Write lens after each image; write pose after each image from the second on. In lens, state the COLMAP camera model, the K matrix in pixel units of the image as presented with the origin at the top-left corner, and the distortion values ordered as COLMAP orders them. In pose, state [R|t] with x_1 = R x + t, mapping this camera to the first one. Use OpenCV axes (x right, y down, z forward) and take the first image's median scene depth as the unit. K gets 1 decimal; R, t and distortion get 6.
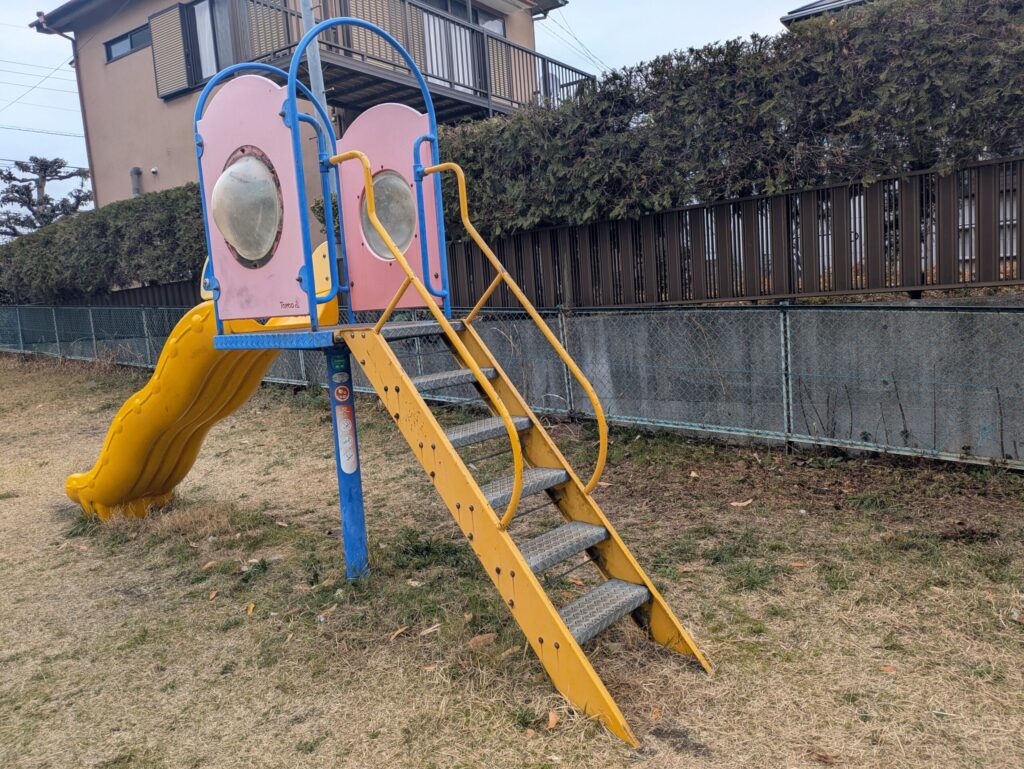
lens RADIAL K [[756.2, 0, 510.8], [0, 756.2, 389.9], [0, 0, 1]] dist [0.067981, -0.061550]
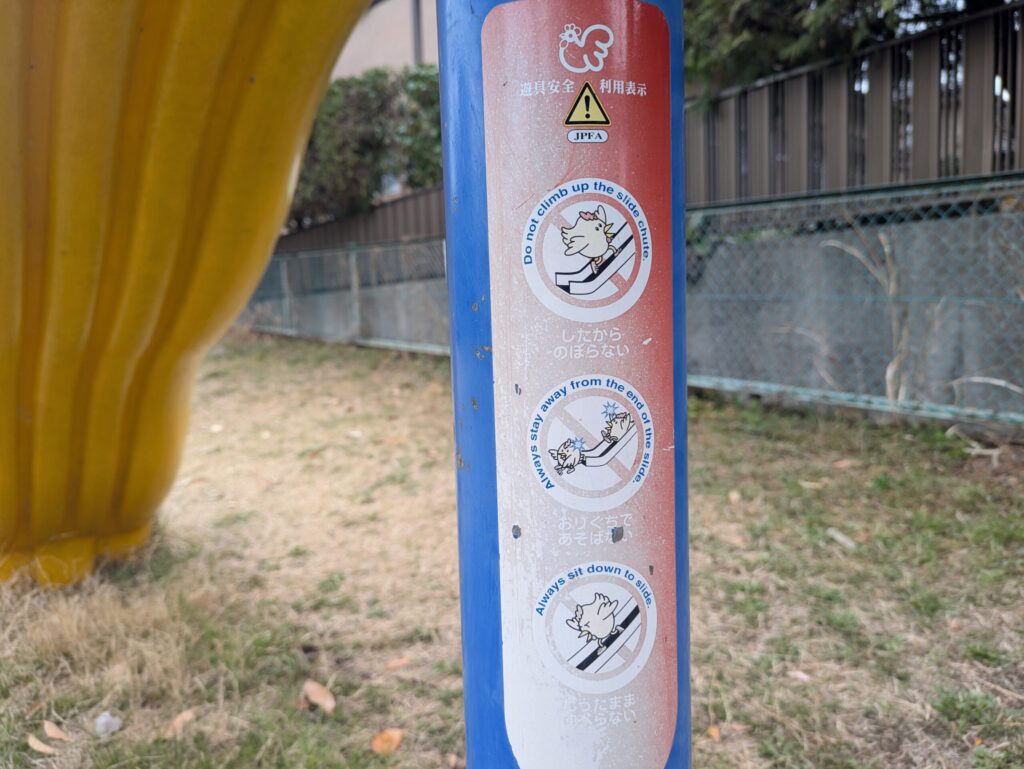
lens RADIAL K [[756.2, 0, 510.8], [0, 756.2, 389.9], [0, 0, 1]] dist [0.067981, -0.061550]
pose [[0.971380, 0.058948, -0.230098, -0.118367], [-0.062391, 0.998022, -0.007711, 0.035737], [0.229188, 0.021847, 0.973137, 0.527497]]
